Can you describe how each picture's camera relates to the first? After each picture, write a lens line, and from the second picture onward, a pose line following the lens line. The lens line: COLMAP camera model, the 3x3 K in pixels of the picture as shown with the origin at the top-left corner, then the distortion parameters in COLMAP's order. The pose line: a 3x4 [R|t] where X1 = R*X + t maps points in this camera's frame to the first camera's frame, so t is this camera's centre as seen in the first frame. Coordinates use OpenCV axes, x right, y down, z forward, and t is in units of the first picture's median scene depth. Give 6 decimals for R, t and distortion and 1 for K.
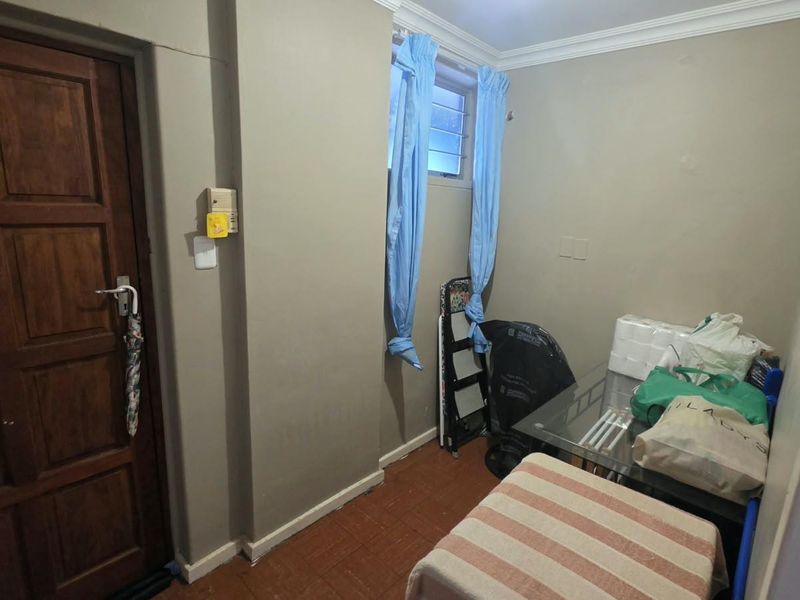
lens RADIAL K [[427.9, 0, 395.5], [0, 427.9, 301.3], [0, 0, 1]] dist [-0.011626, 0.002393]
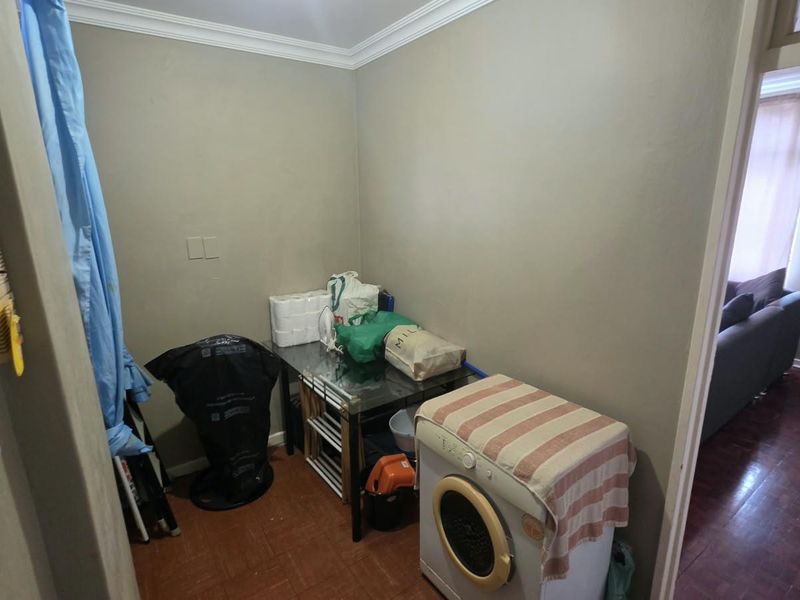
lens RADIAL K [[427.9, 0, 398.9], [0, 427.9, 300.9], [0, 0, 1]] dist [-0.011626, 0.002393]
pose [[0.188025, -0.283911, 0.940234, -0.502199], [0.234223, 0.942651, 0.237802, -0.161754], [-0.953827, 0.175512, 0.243741, 0.443264]]
